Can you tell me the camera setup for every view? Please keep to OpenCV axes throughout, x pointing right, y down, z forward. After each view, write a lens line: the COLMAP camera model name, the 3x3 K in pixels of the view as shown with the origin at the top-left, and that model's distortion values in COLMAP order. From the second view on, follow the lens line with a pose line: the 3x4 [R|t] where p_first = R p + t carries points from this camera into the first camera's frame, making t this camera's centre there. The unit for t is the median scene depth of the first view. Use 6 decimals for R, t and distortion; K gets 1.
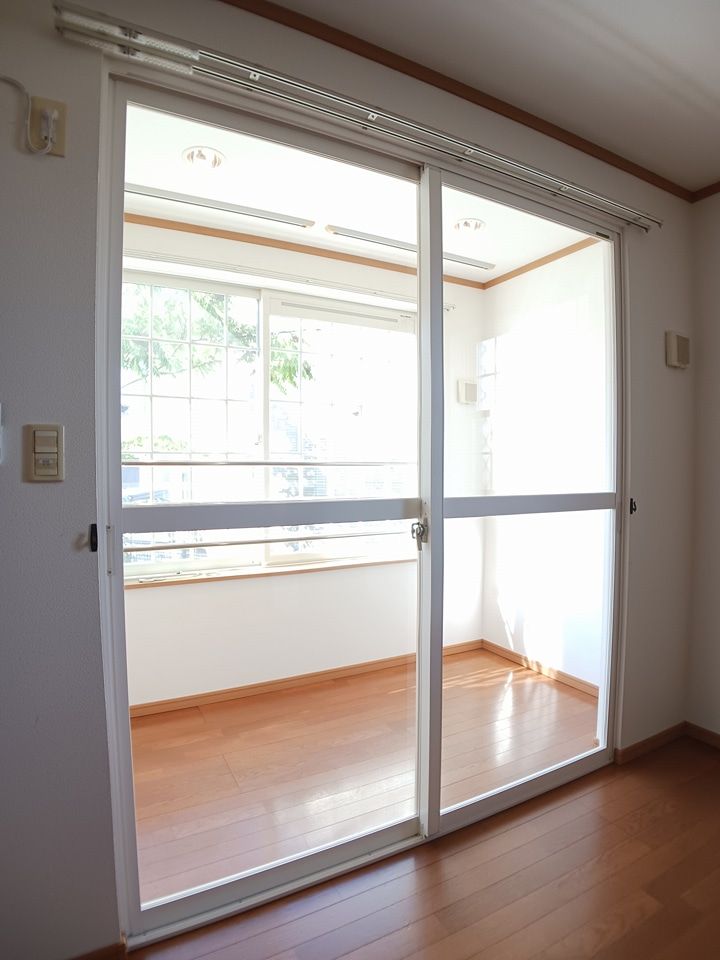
lens RADIAL K [[518.4, 0, 358.4], [0, 518.4, 484.9], [0, 0, 1]] dist [-0.081744, 0.000026]
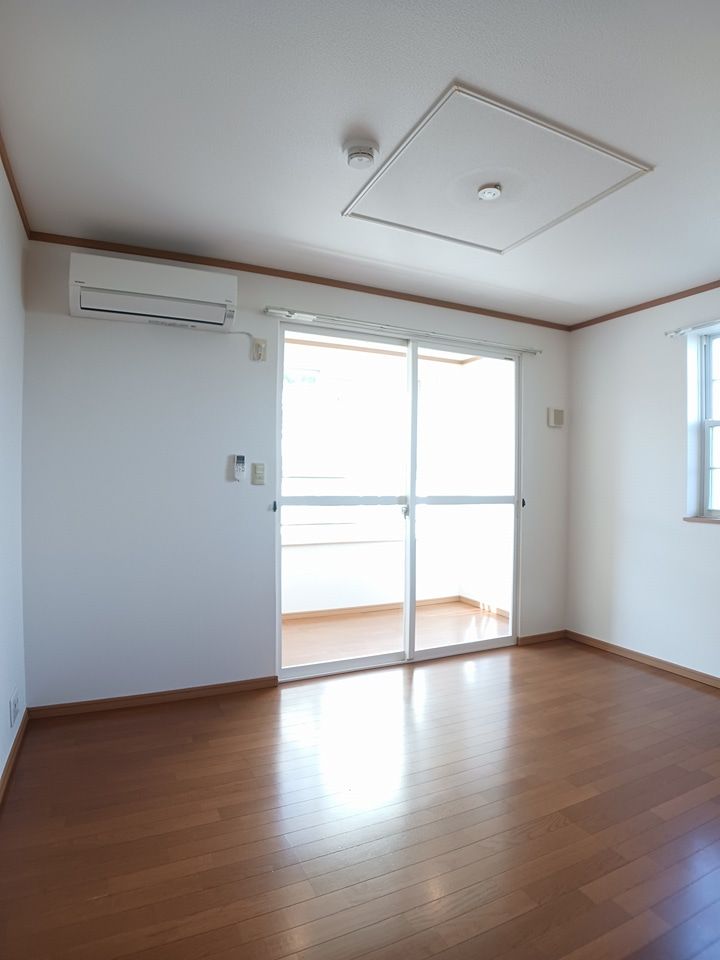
lens RADIAL K [[518.4, 0, 358.4], [0, 518.4, 484.9], [0, 0, 1]] dist [-0.081744, 0.000026]
pose [[0.999008, 0.012521, -0.042742, 0.012500], [-0.013554, 0.999621, -0.023955, 0.035705], [0.042425, 0.024511, 0.998799, -1.137528]]
